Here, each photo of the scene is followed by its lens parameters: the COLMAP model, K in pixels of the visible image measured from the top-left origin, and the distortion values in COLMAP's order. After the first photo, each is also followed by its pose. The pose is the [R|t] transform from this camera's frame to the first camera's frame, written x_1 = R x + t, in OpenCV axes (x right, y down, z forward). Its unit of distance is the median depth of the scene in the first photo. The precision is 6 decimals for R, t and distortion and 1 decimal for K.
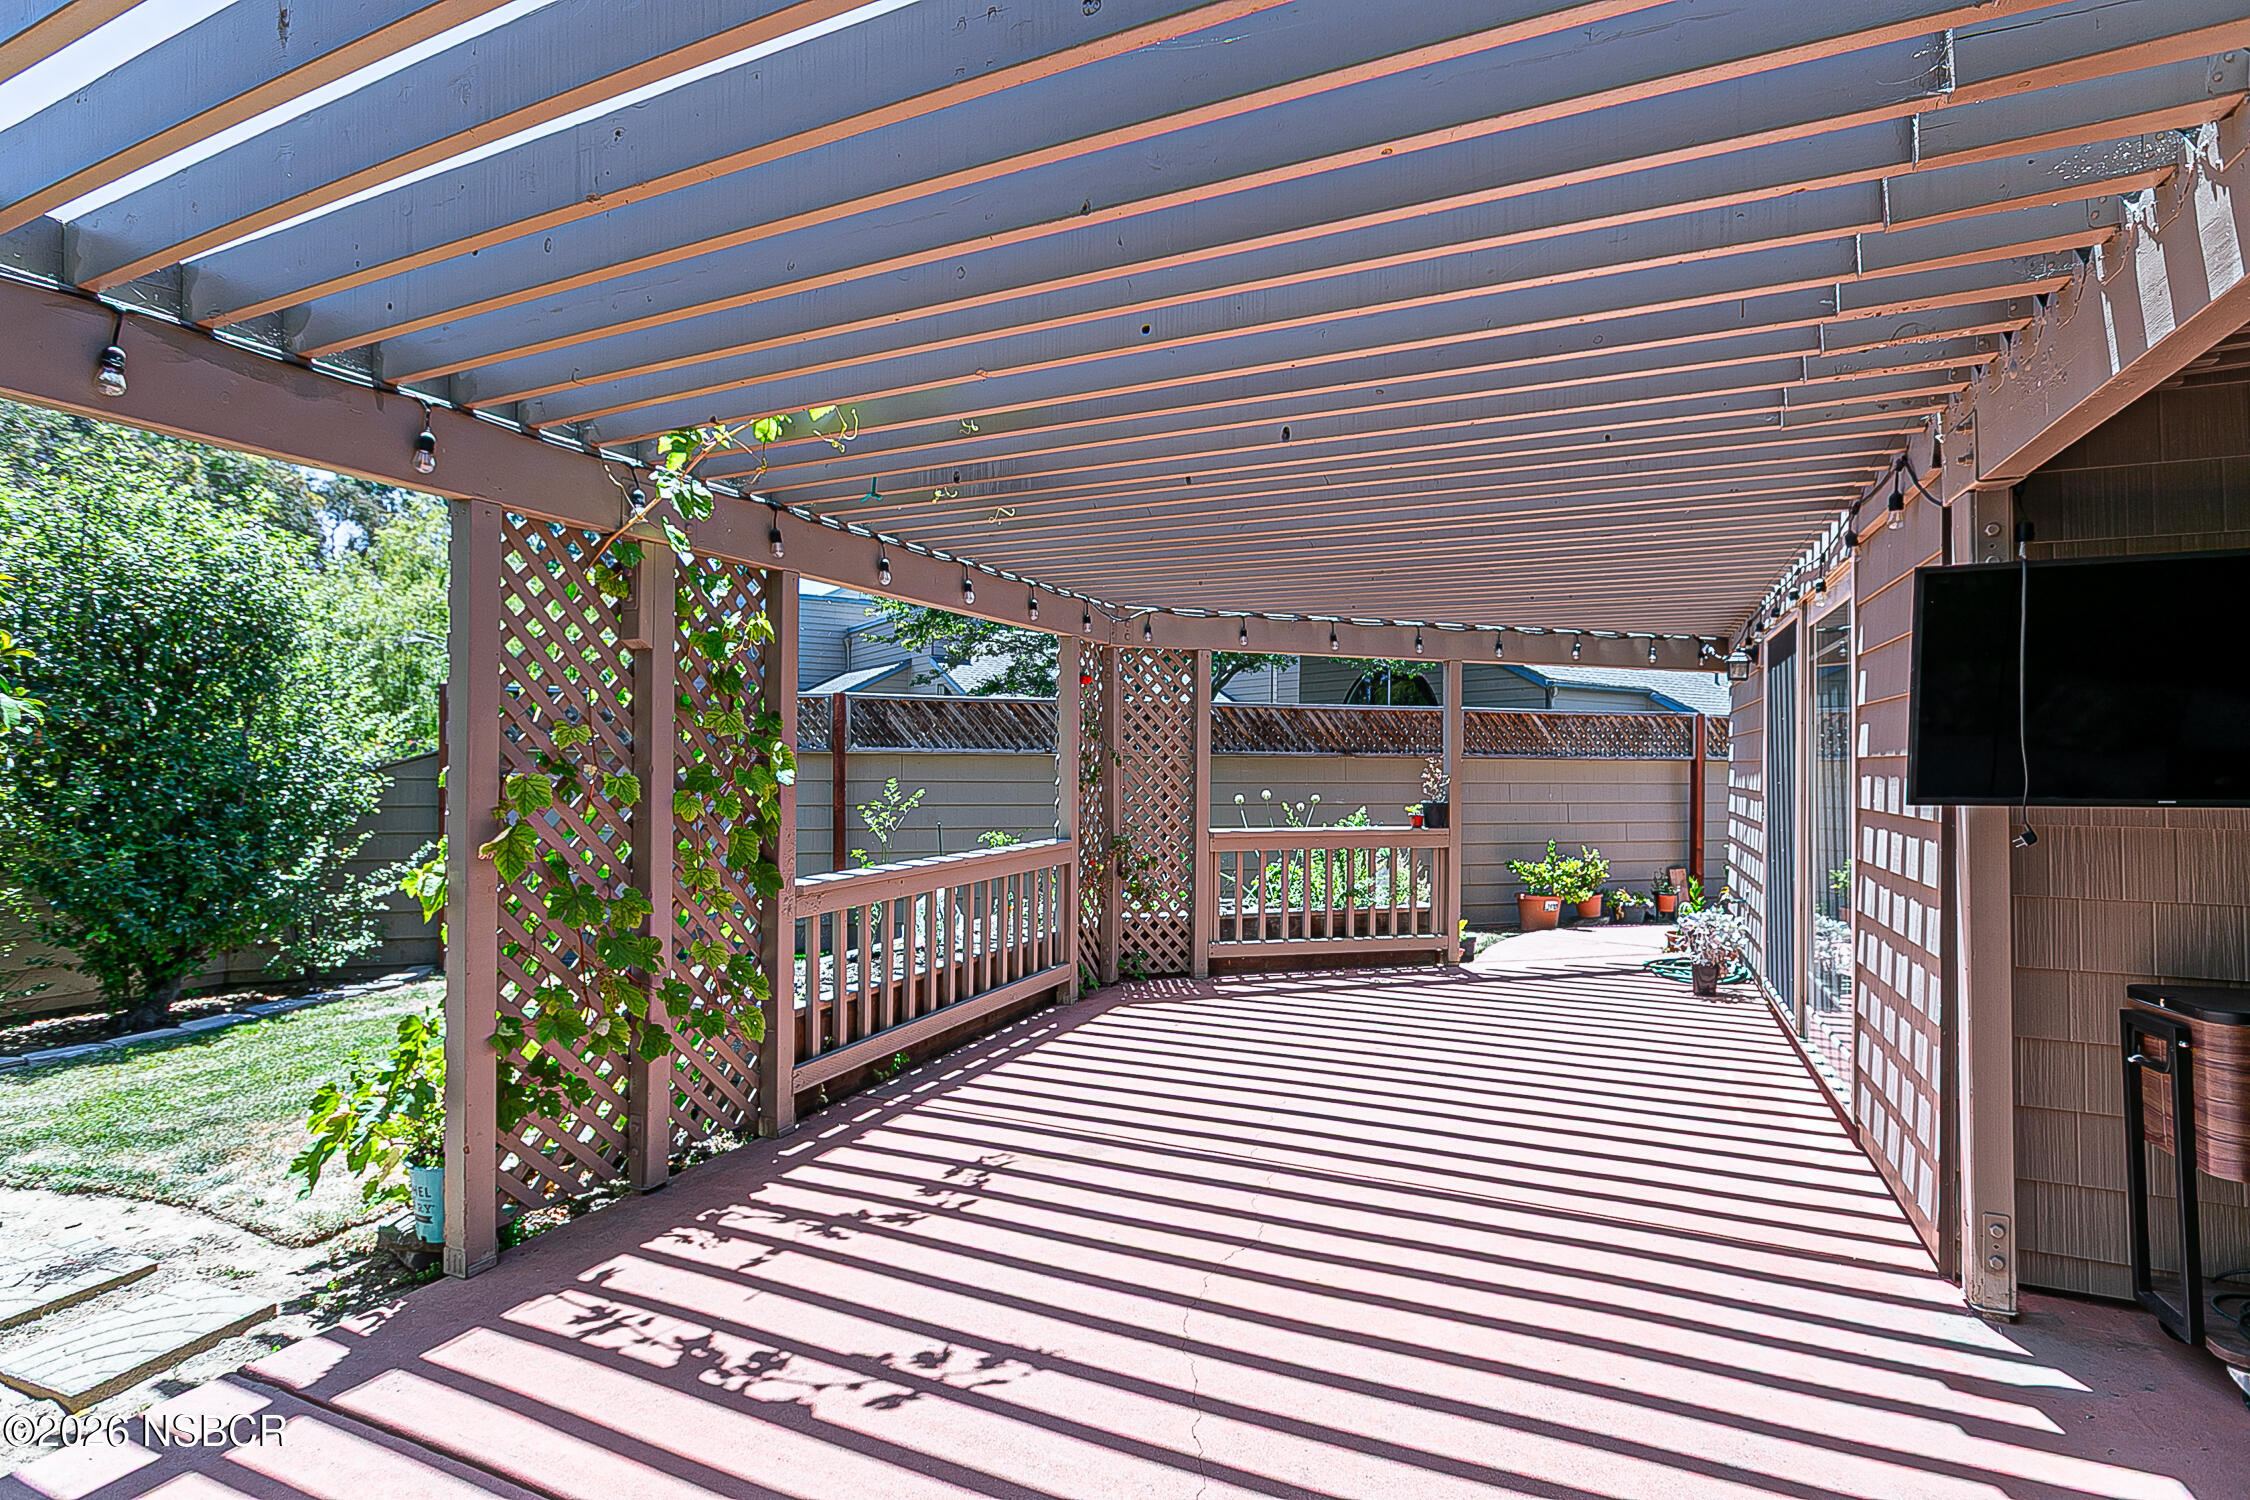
lens RADIAL K [[1060.9, 0, 1125.0], [0, 1060.9, 750.0], [0, 0, 1]] dist [-0.005256, 0.000429]
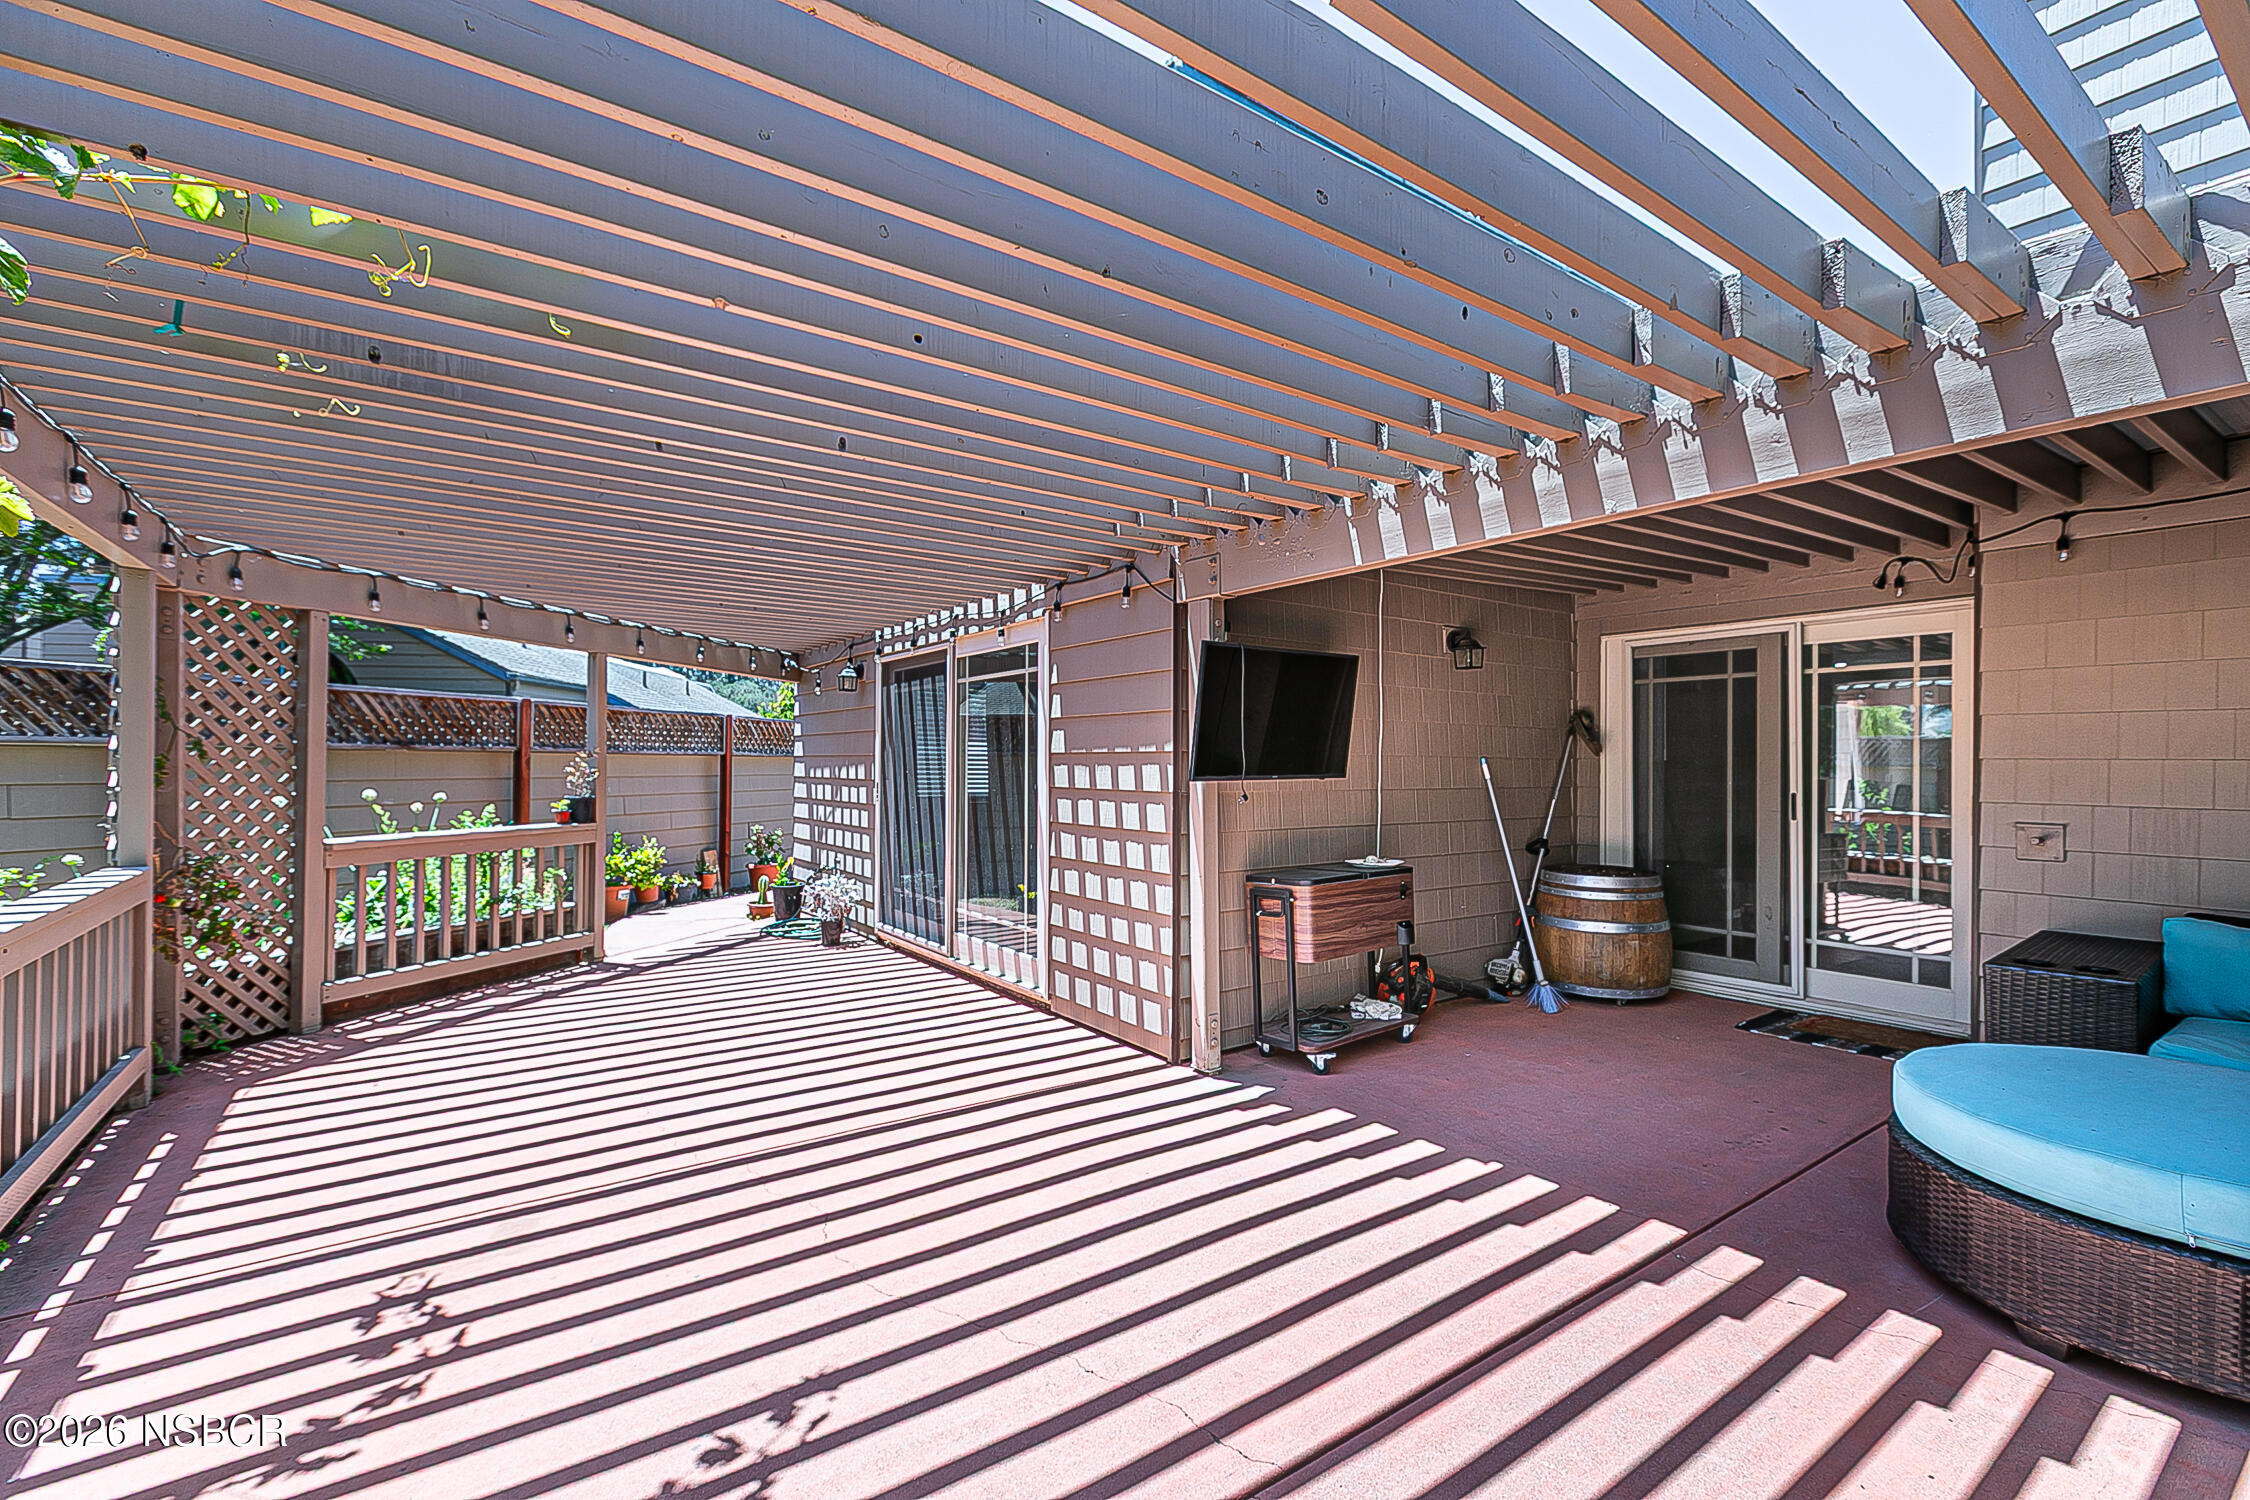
lens RADIAL K [[995.3, 0, 1125.0], [0, 995.3, 750.0], [0, 0, 1]] dist [-0.002615, 0.000552]
pose [[0.497612, 0.009273, 0.867350, -0.365244], [-0.012425, 0.999916, -0.003562, 0.004971], [-0.867311, -0.009005, 0.497686, 0.166400]]
